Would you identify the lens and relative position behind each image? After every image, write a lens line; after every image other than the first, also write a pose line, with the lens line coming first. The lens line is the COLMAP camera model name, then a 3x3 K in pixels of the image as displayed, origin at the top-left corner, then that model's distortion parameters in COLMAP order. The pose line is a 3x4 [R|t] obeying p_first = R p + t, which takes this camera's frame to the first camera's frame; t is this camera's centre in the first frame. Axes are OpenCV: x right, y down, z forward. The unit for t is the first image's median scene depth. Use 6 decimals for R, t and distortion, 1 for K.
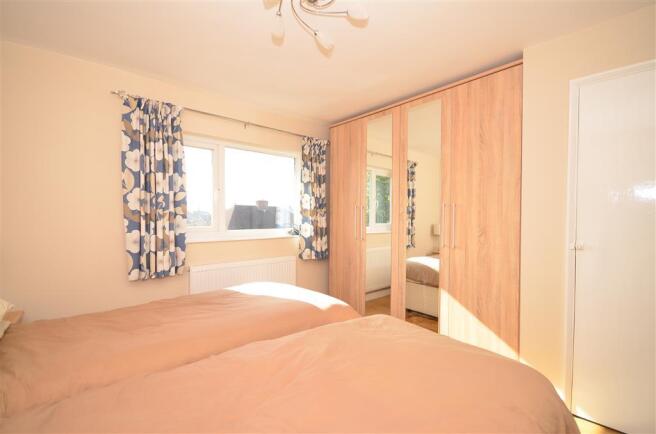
lens RADIAL K [[279.2, 0, 328.0], [0, 279.2, 217.0], [0, 0, 1]] dist [0.000707, -0.000032]
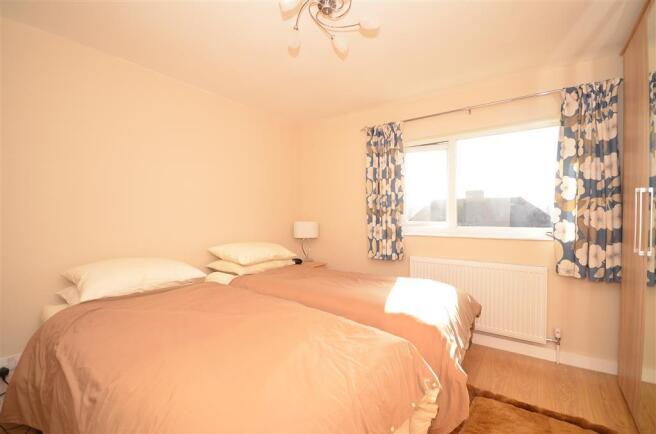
lens RADIAL K [[279.2, 0, 328.0], [0, 279.2, 217.0], [0, 0, 1]] dist [0.000707, -0.000032]
pose [[0.258988, 0.012405, -0.965801, 0.557977], [0.012353, 0.999793, 0.016154, -0.005888], [0.965801, -0.016114, 0.258781, 0.384998]]
